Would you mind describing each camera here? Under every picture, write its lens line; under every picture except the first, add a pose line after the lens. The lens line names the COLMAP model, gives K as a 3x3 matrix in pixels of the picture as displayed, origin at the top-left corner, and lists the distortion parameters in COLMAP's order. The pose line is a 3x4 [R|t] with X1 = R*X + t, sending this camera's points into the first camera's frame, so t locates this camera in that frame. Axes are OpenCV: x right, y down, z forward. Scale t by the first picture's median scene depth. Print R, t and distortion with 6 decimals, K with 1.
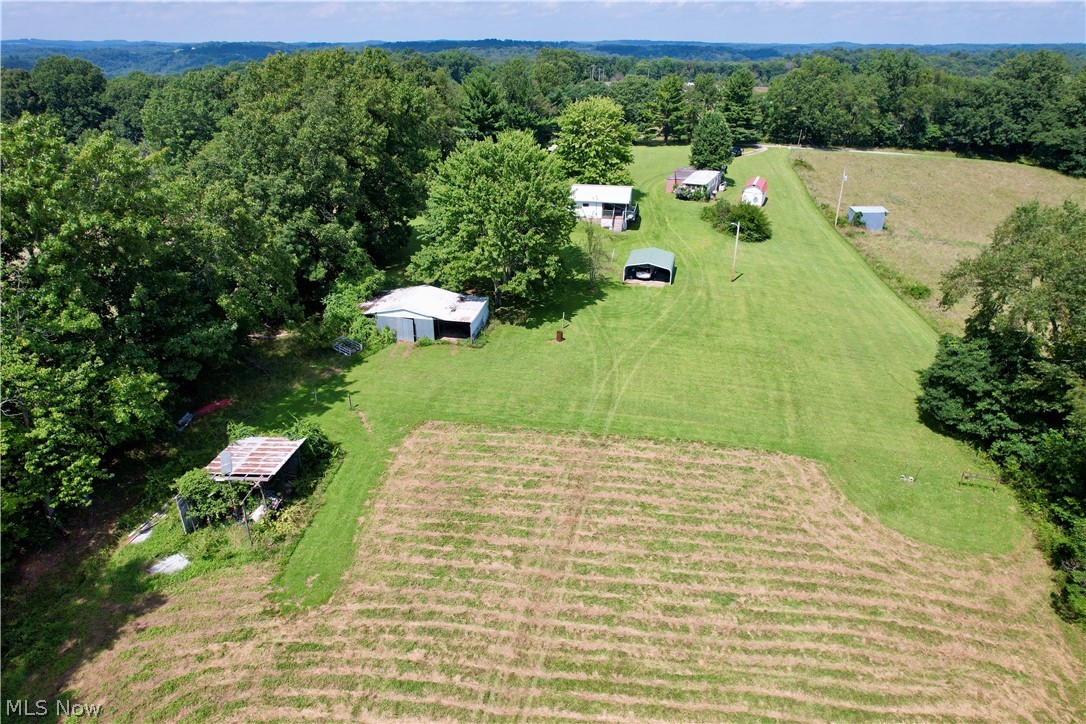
lens RADIAL K [[696.1, 0, 540.6], [0, 696.1, 361.6], [0, 0, 1]] dist [-0.057620, 0.042012]
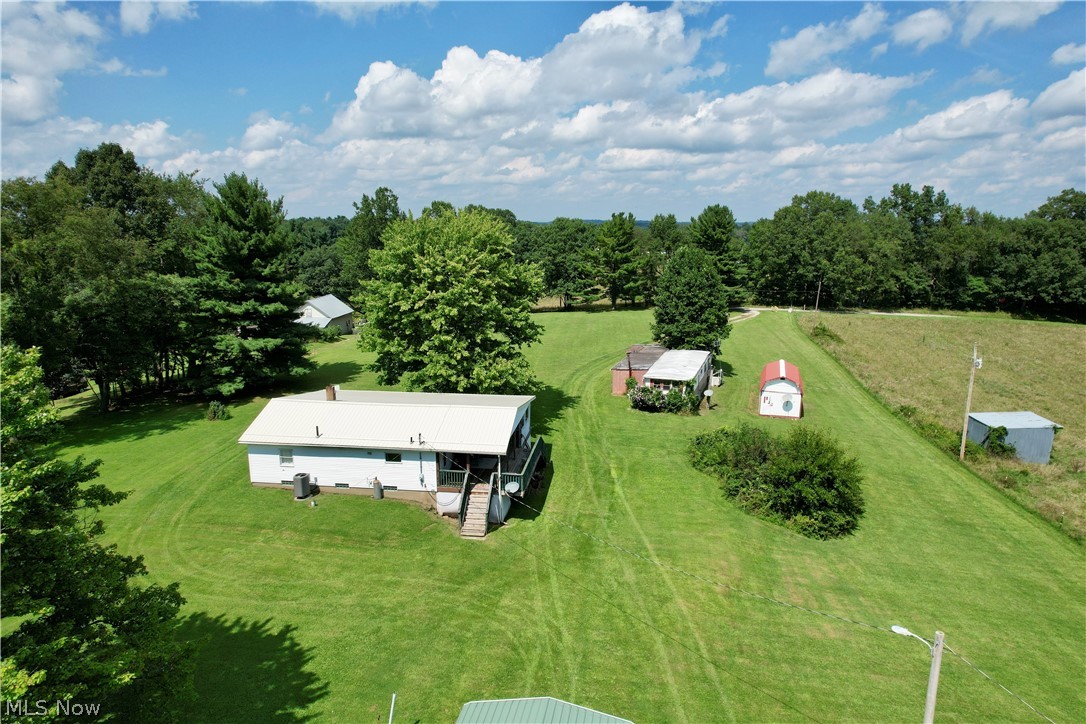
lens RADIAL K [[696.1, 0, 546.2], [0, 696.1, 363.0], [0, 0, 1]] dist [-0.057620, 0.042012]
pose [[0.997828, -0.015935, 0.063915, 0.094061], [0.030399, 0.972190, -0.232213, -0.141066], [-0.058438, 0.233652, 0.970563, 0.471709]]
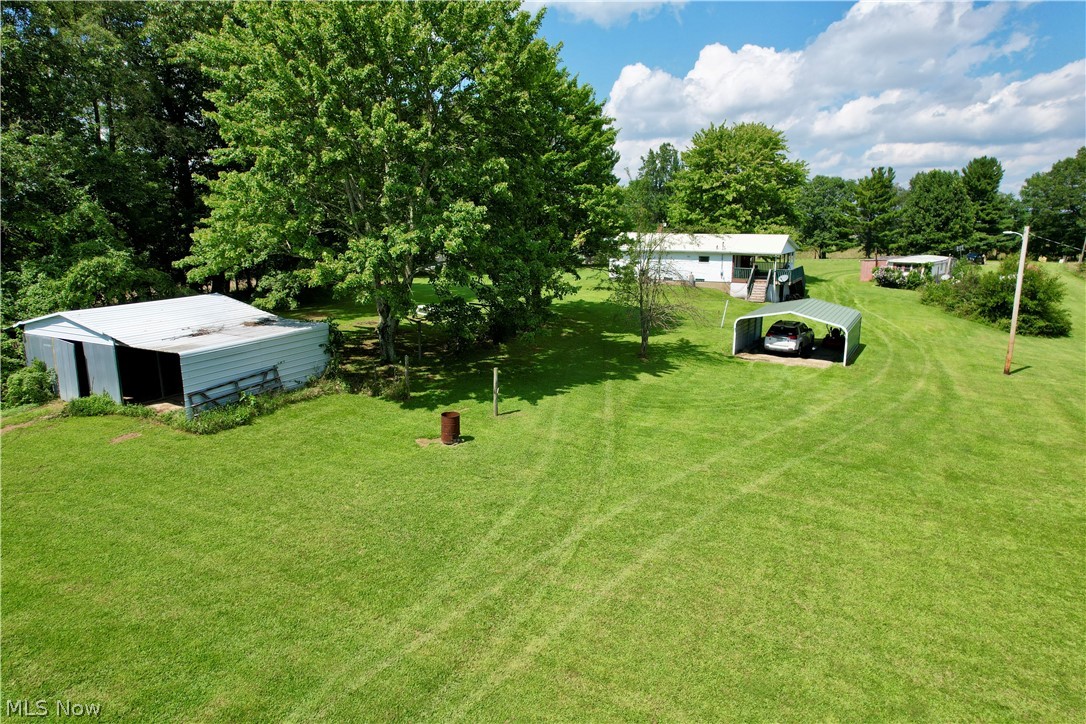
lens RADIAL K [[696.1, 0, 538.9], [0, 696.1, 355.2], [0, 0, 1]] dist [-0.057620, 0.042012]
pose [[0.958503, 0.055129, -0.279700, 0.075297], [-0.121527, 0.966527, -0.225959, 0.000018], [0.257880, 0.250574, 0.933119, 0.335631]]
